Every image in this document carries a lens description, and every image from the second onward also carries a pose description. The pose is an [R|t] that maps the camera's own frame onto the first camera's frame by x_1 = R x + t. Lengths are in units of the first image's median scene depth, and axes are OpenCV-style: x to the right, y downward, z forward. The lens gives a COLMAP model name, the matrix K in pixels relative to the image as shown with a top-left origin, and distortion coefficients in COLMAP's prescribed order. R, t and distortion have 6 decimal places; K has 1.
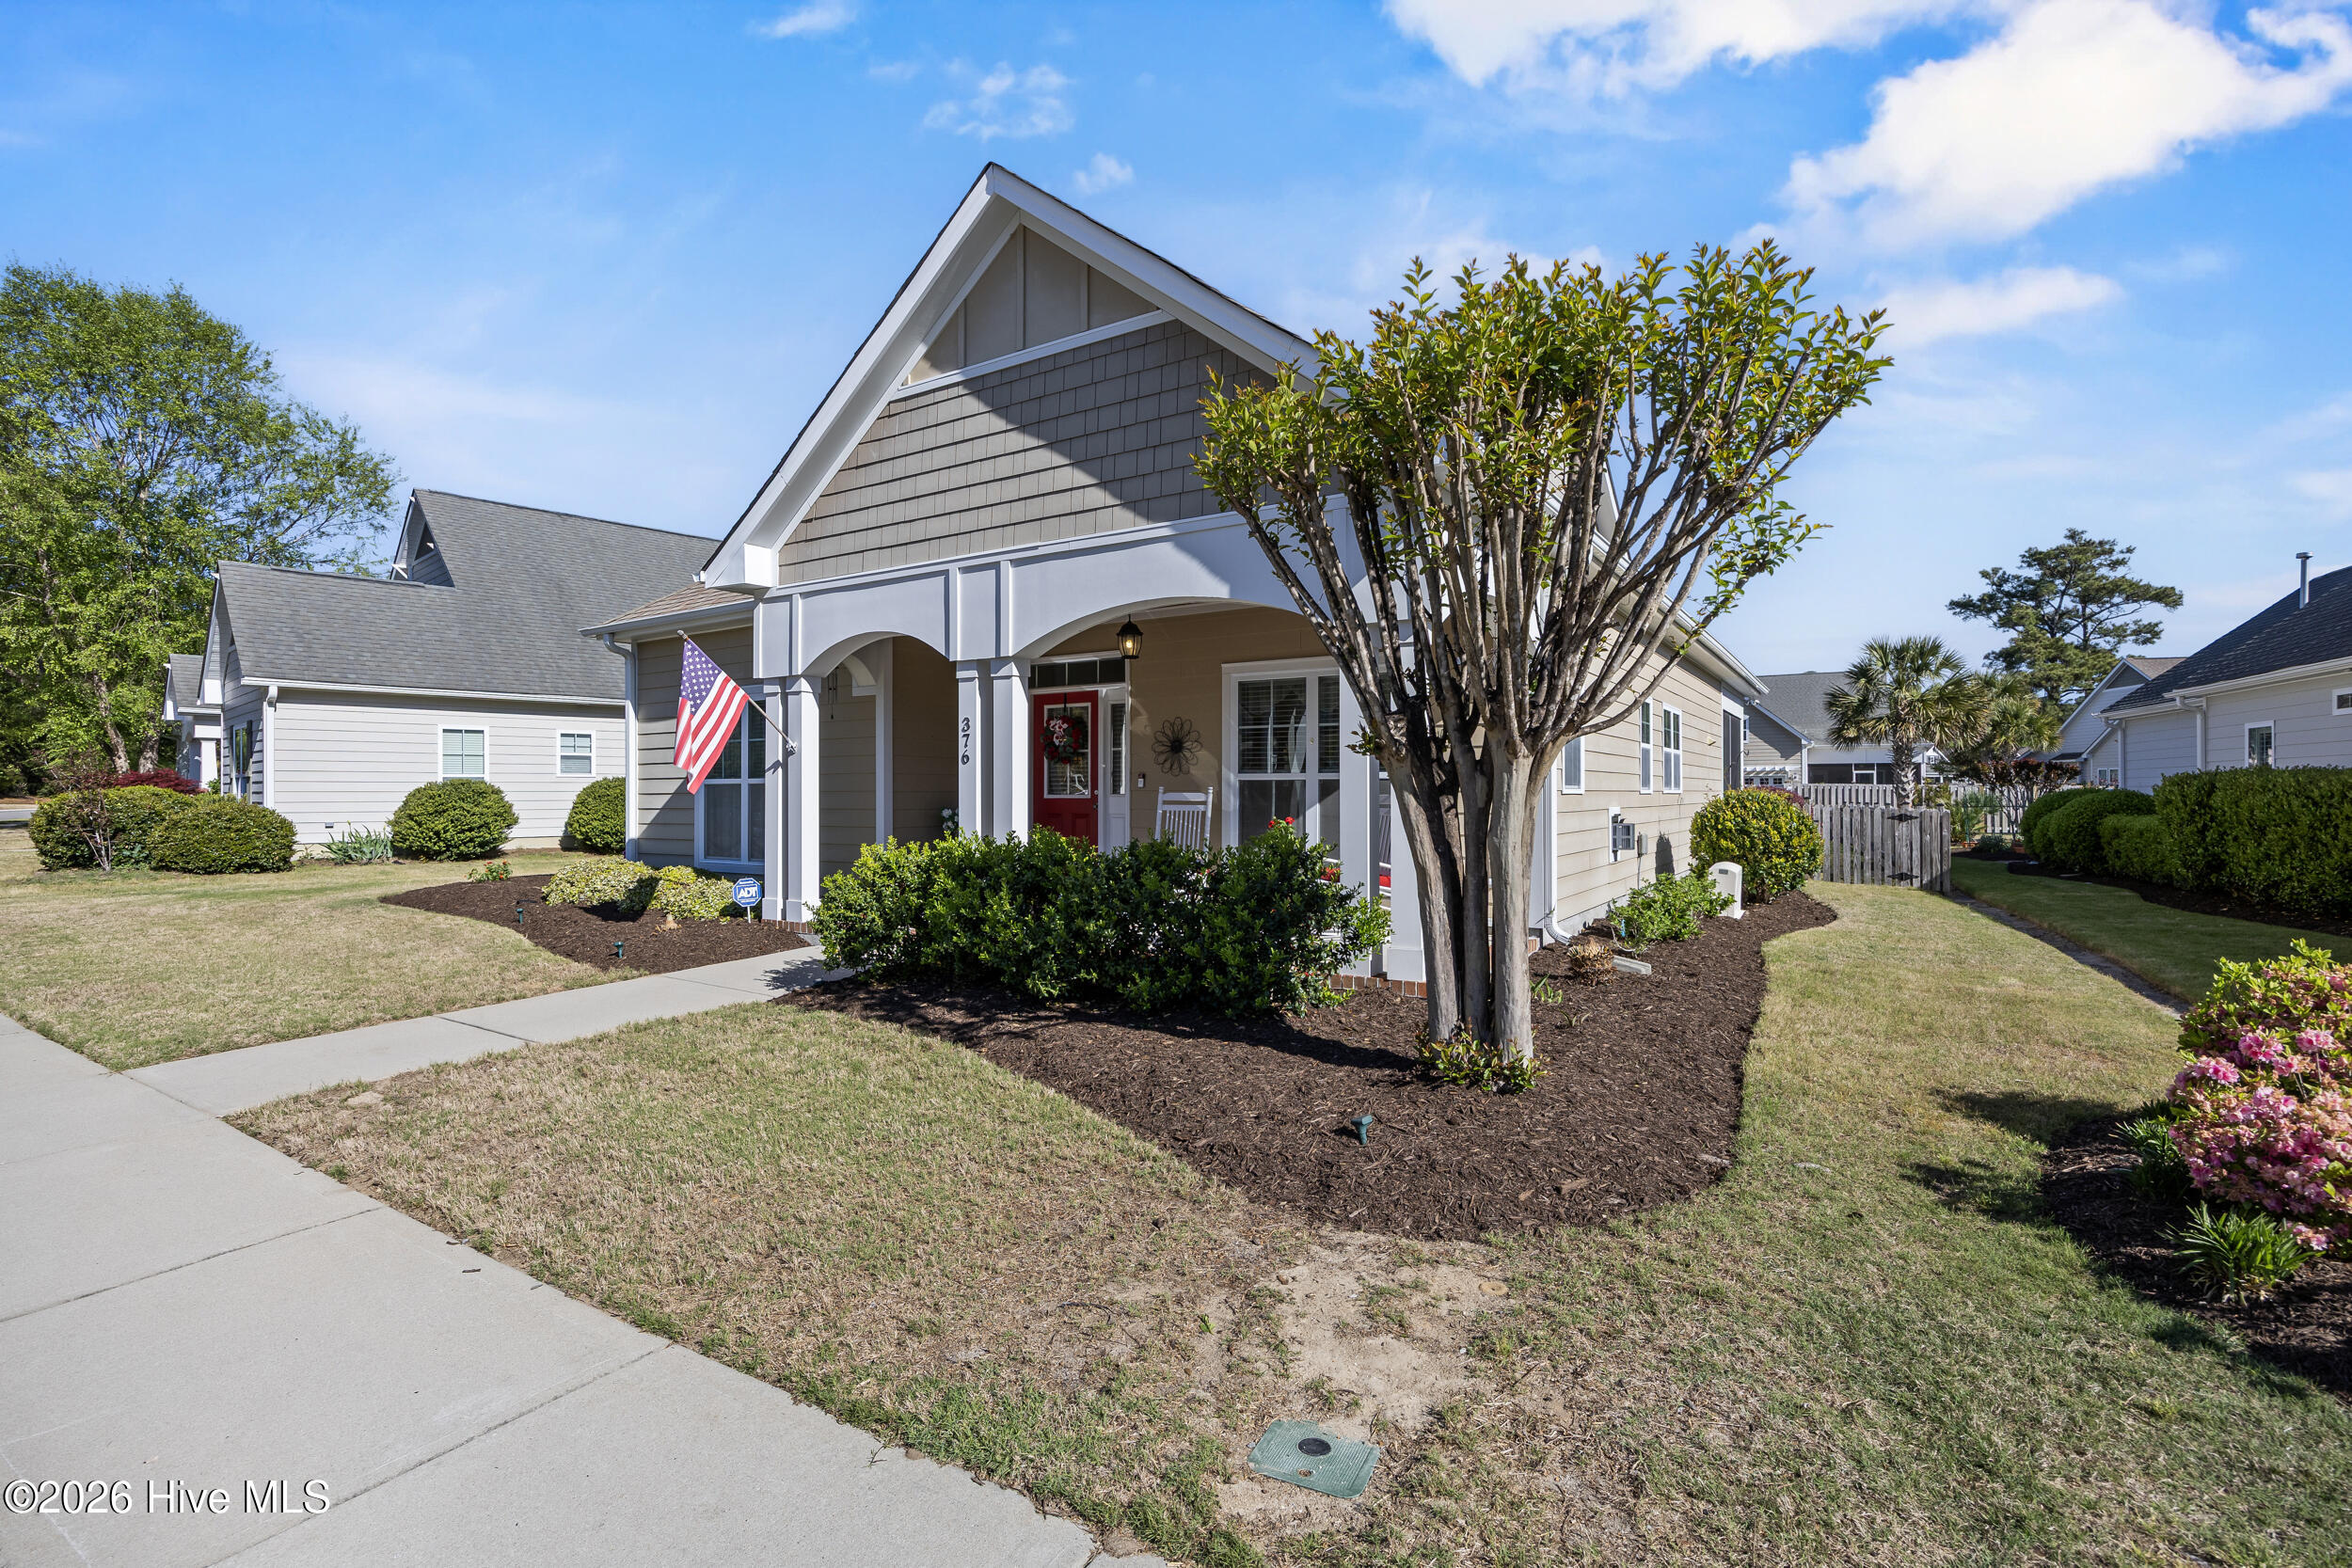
lens RADIAL K [[1096.6, 0, 1176.0], [0, 1096.6, 784.0], [0, 0, 1]] dist [-0.020571, -0.000028]
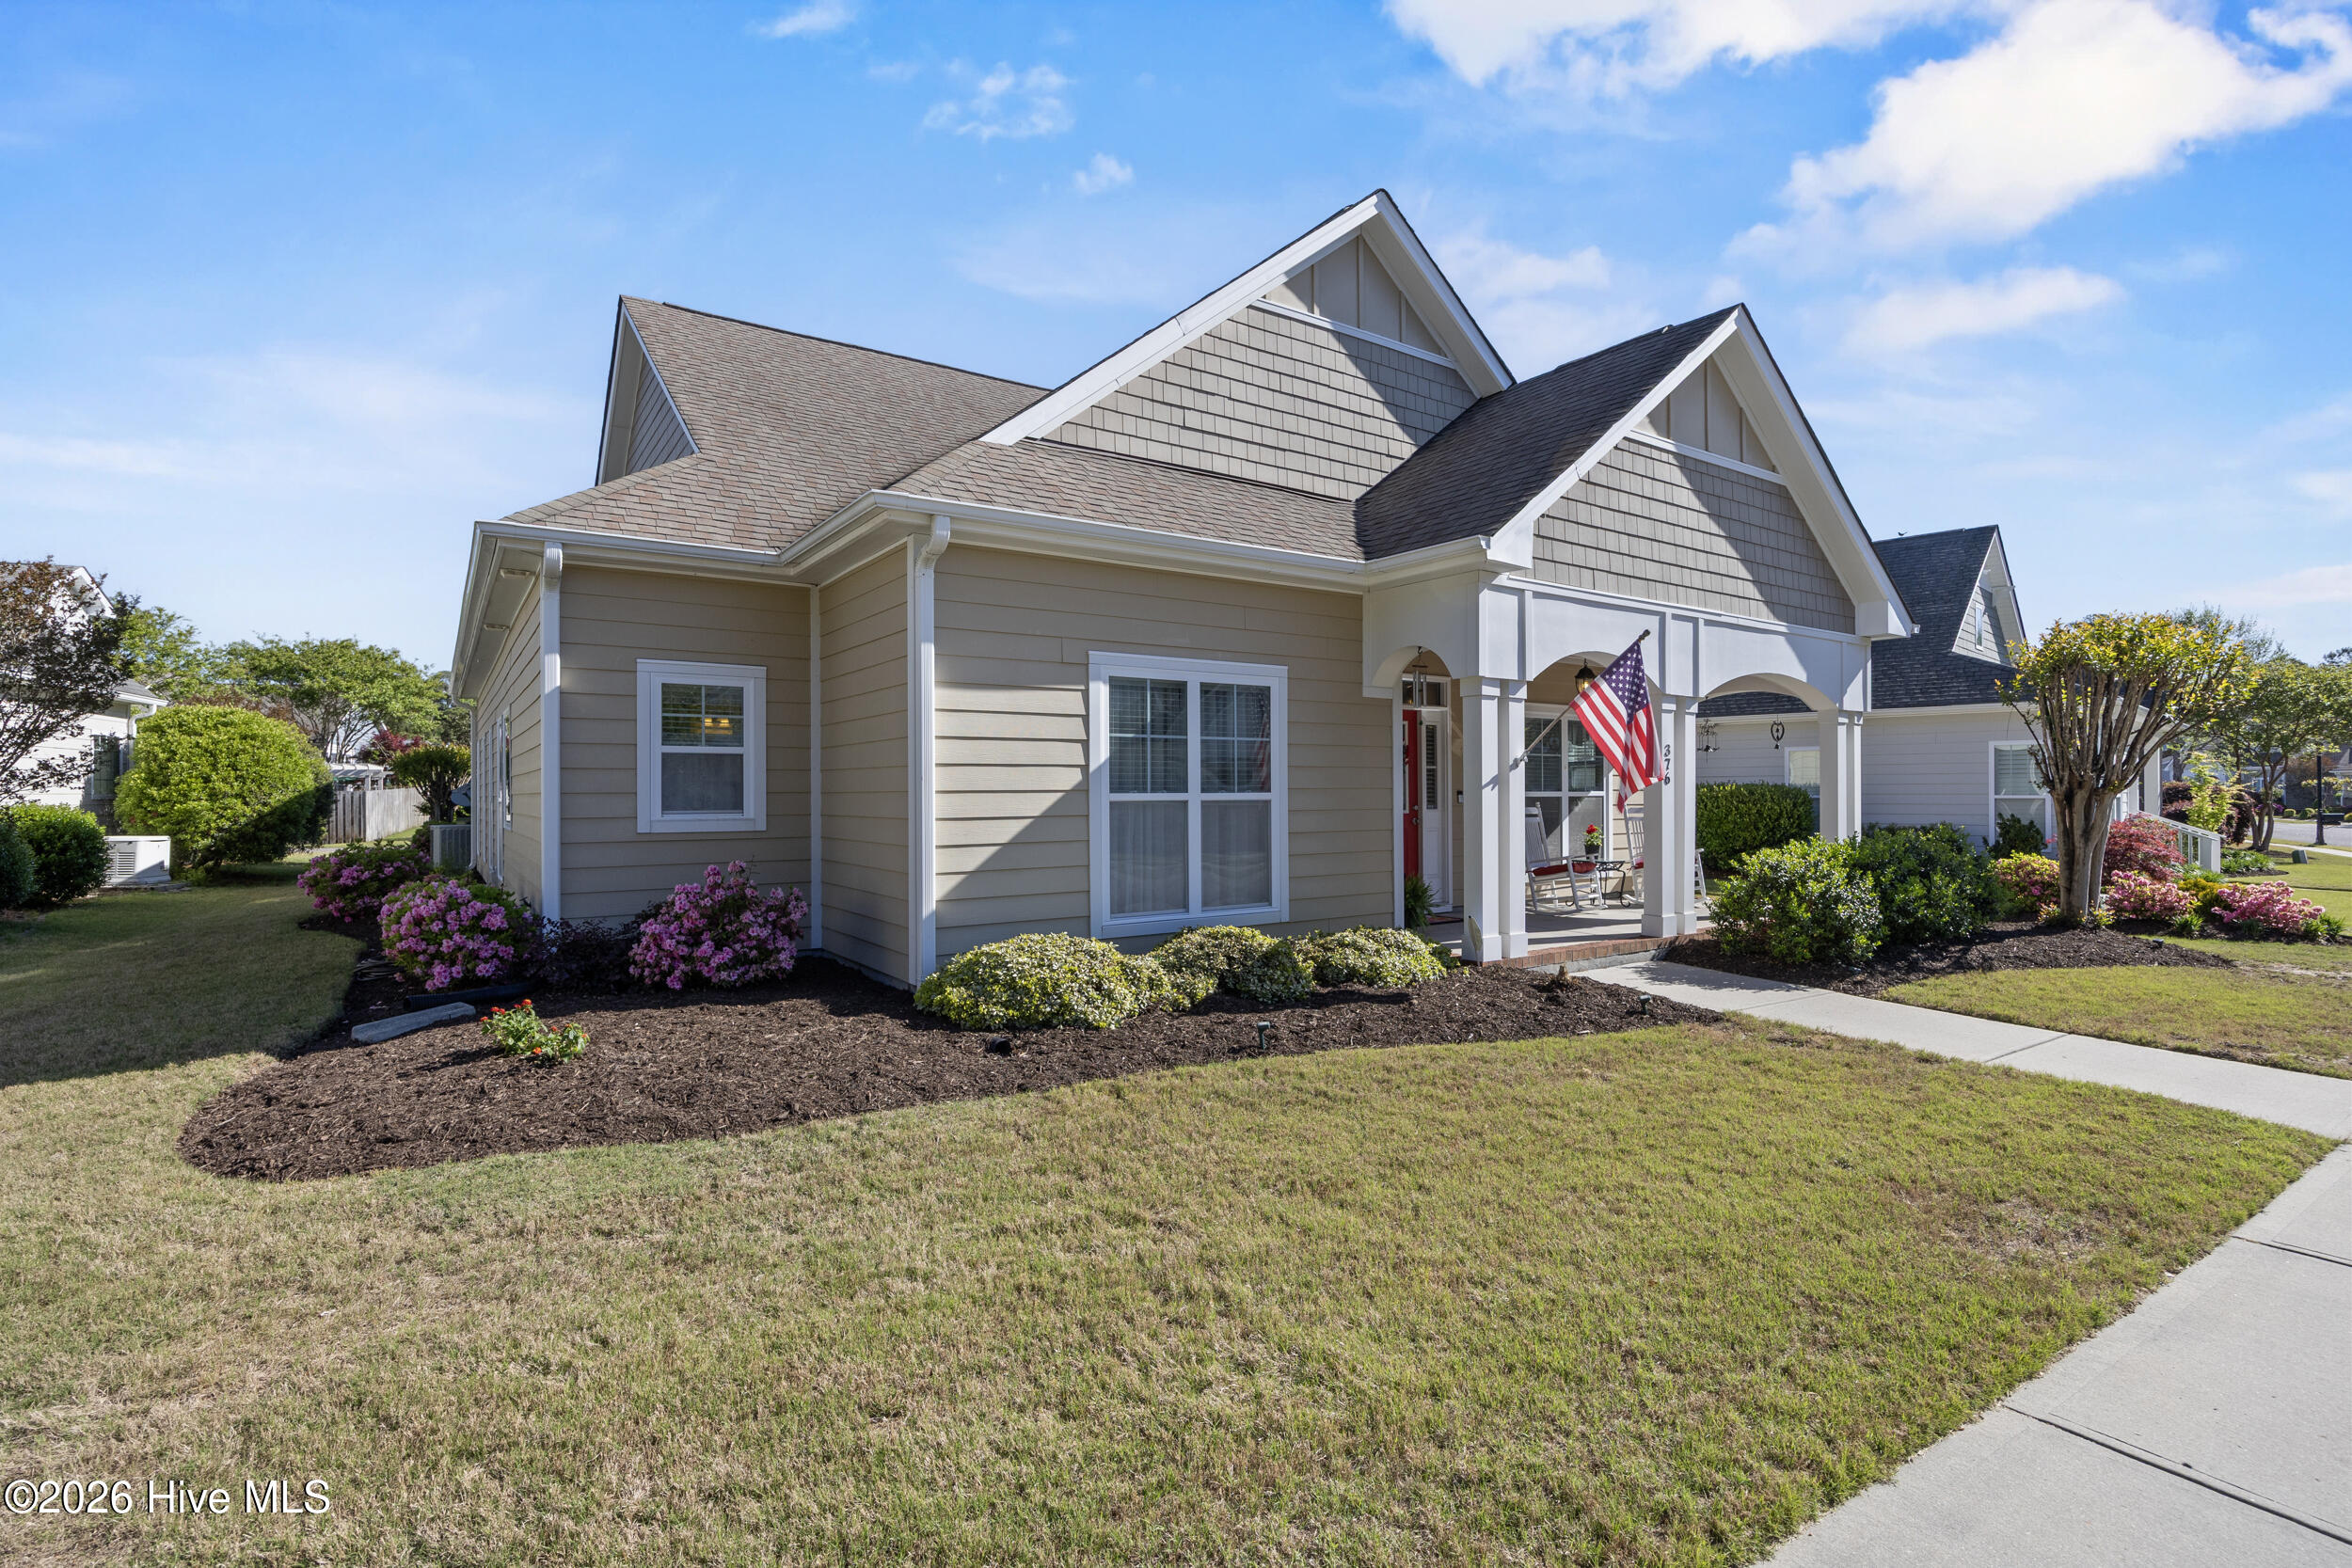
lens RADIAL K [[1096.6, 0, 1176.0], [0, 1096.6, 784.0], [0, 0, 1]] dist [-0.020571, -0.000028]
pose [[0.383795, 0.008292, 0.923381, -1.450016], [-0.005582, 0.999962, -0.006660, -0.008326], [-0.923401, -0.002598, 0.383827, 1.039186]]
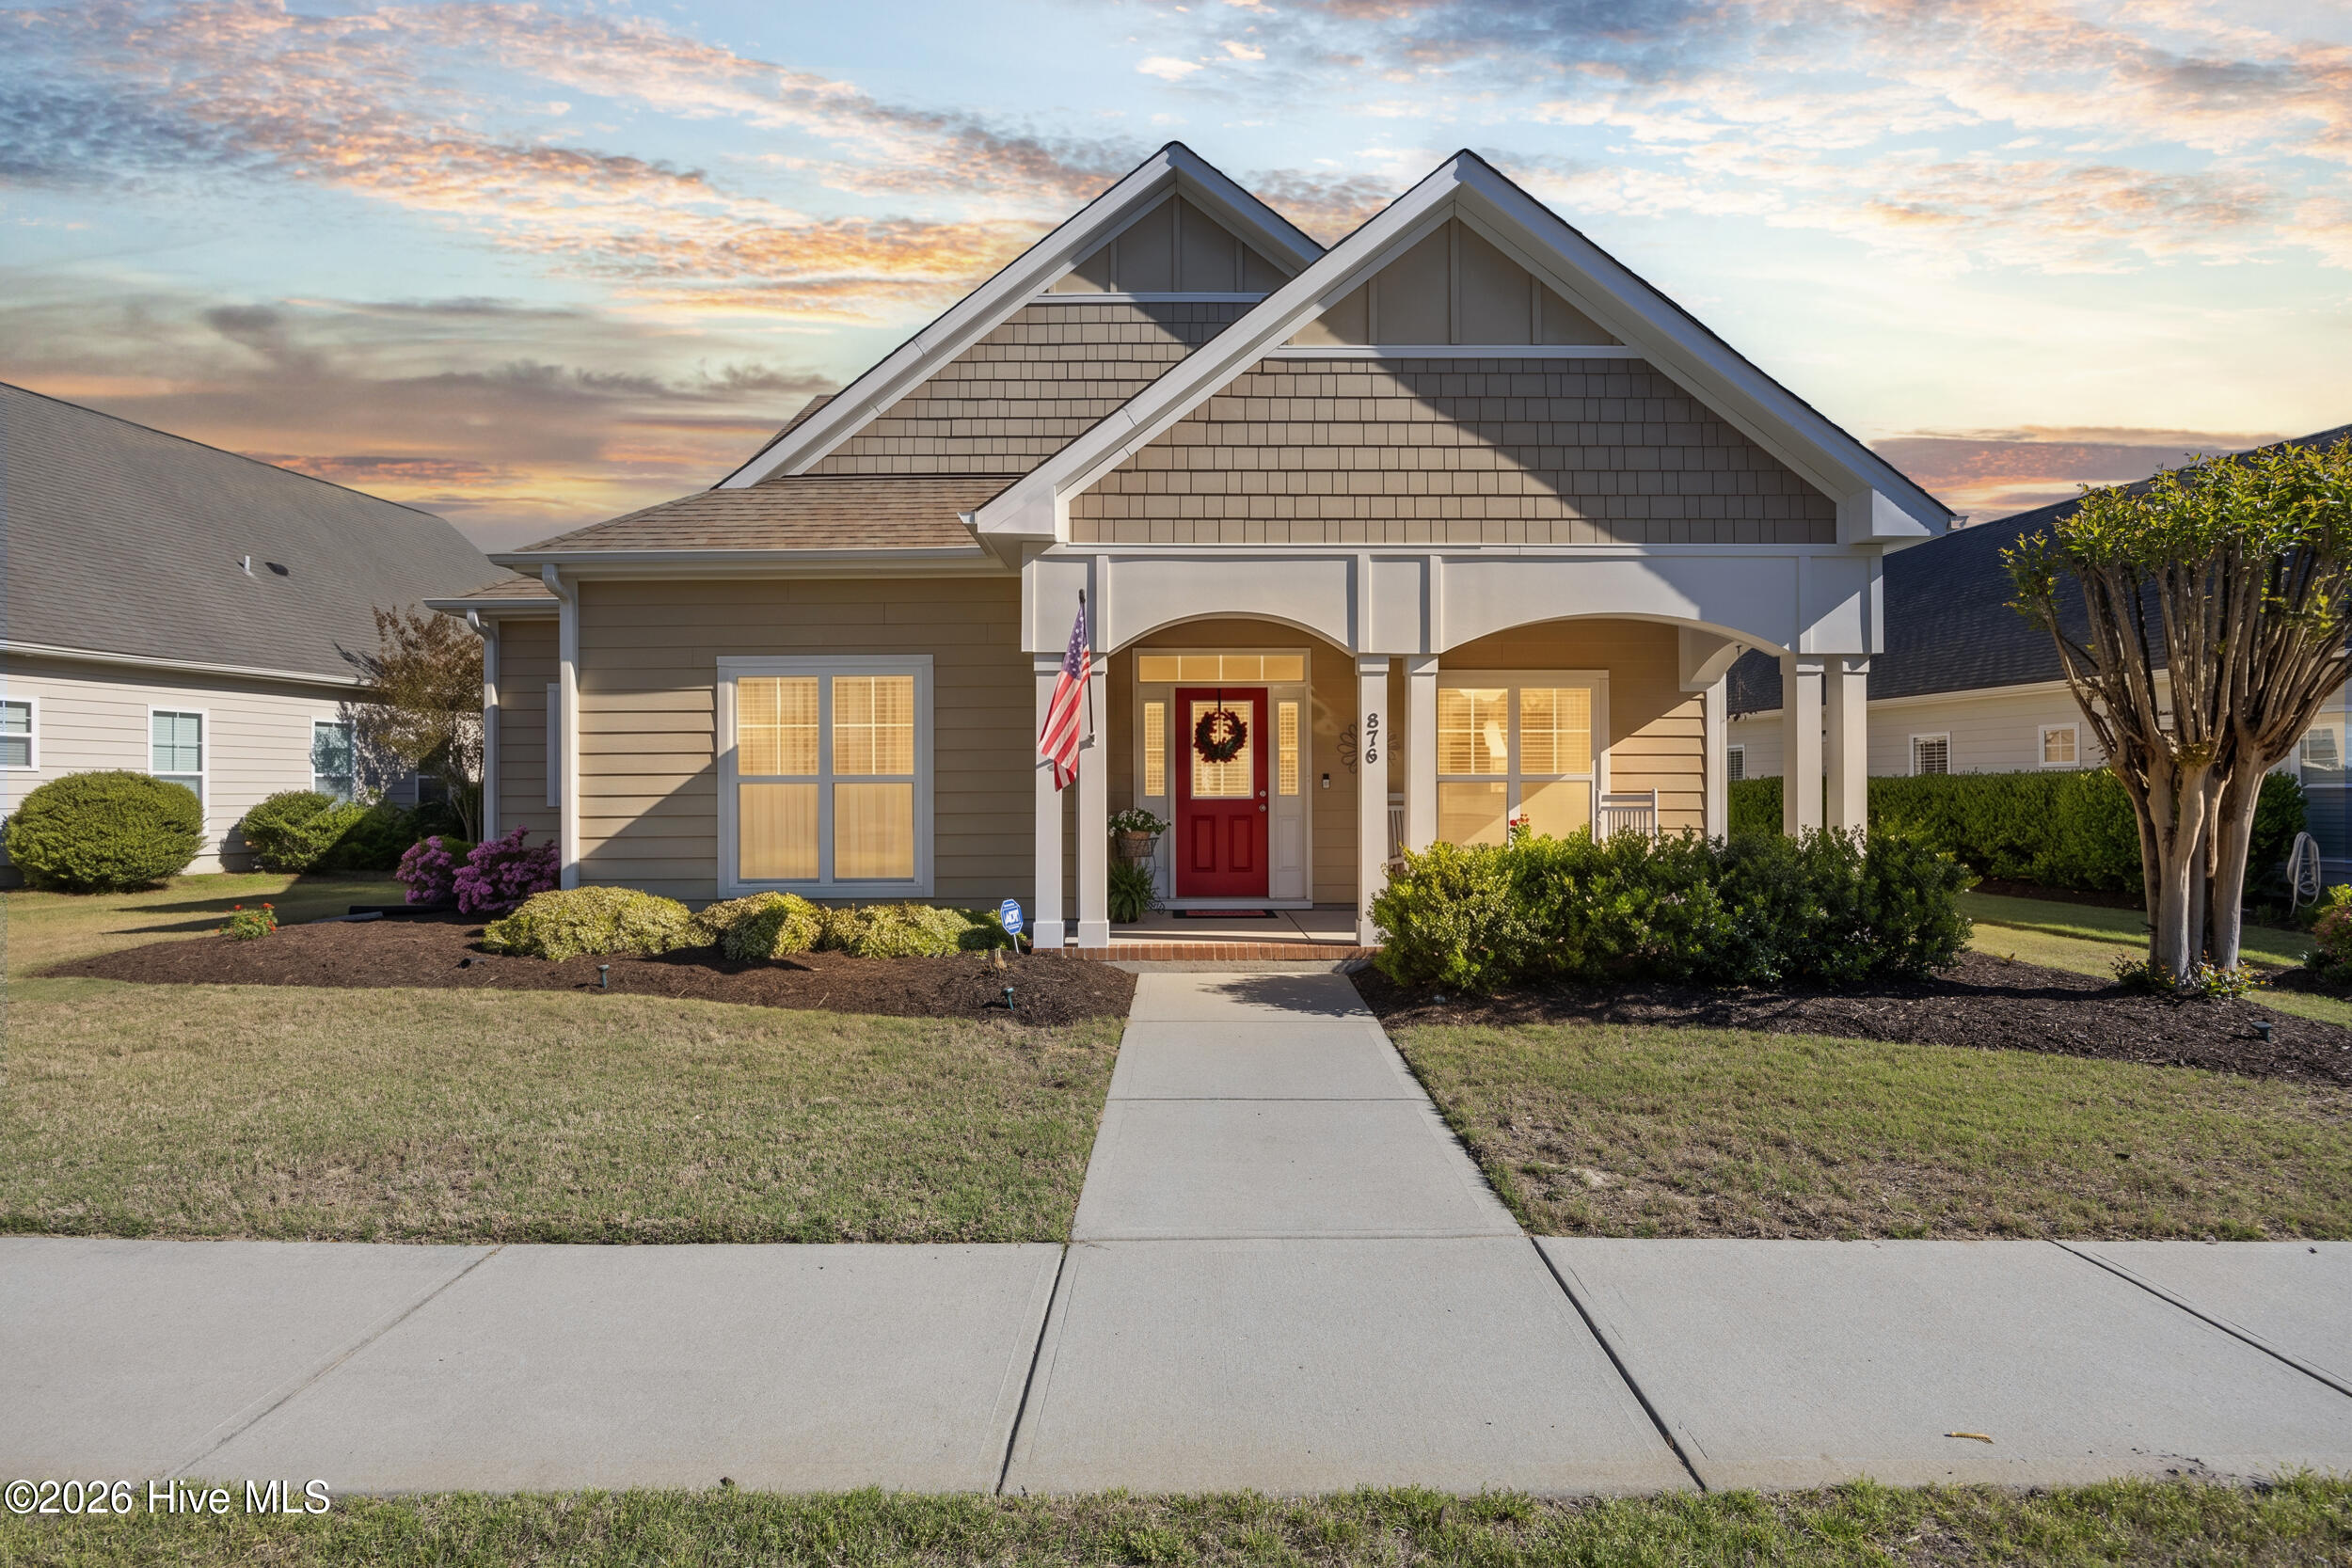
lens RADIAL K [[1096.6, 0, 1176.0], [0, 1096.6, 784.0], [0, 0, 1]] dist [-0.020571, -0.000028]
pose [[0.832013, 0.004291, 0.554739, -0.860852], [-0.003425, 0.999991, -0.002599, 0.003255], [-0.554745, 0.000263, 0.832020, 0.307070]]
